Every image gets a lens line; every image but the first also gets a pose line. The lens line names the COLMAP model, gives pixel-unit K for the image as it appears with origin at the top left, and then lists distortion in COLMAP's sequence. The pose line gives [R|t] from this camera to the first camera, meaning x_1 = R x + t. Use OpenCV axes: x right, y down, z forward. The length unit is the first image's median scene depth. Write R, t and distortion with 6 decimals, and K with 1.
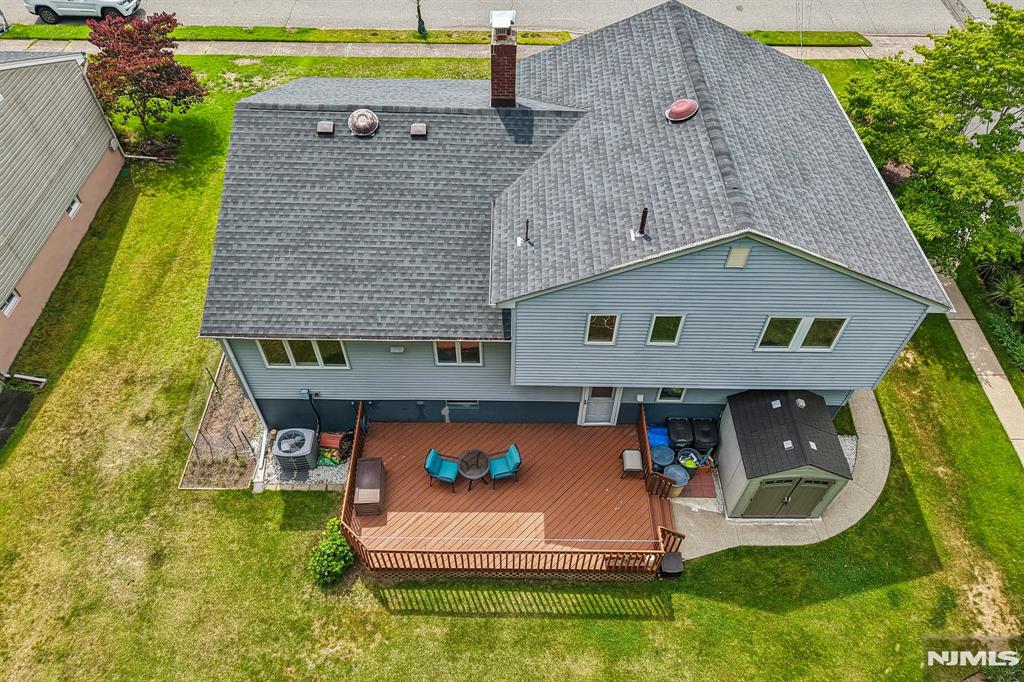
lens RADIAL K [[684.6, 0, 512.0], [0, 684.6, 341.0], [0, 0, 1]] dist [0.033485, -0.046735]
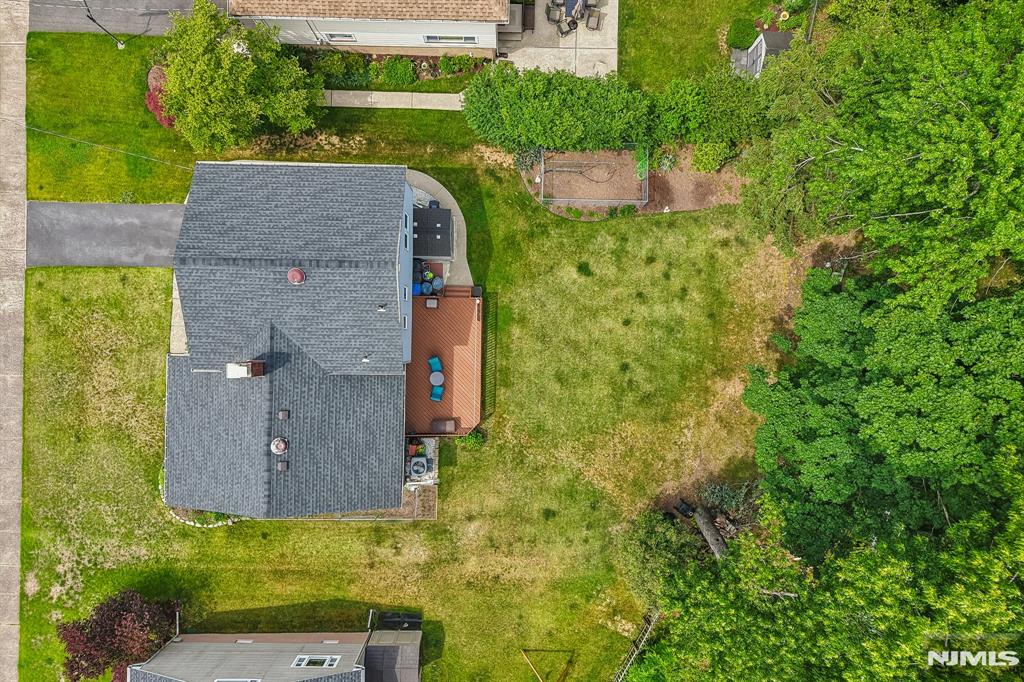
lens RADIAL K [[684.6, 0, 512.0], [0, 684.6, 341.0], [0, 0, 1]] dist [0.033485, -0.046735]
pose [[0.009786, -0.999938, -0.005292, 0.074897], [0.750484, 0.003847, 0.660878, -1.042880], [-0.660817, -0.010439, 0.750475, -0.750649]]
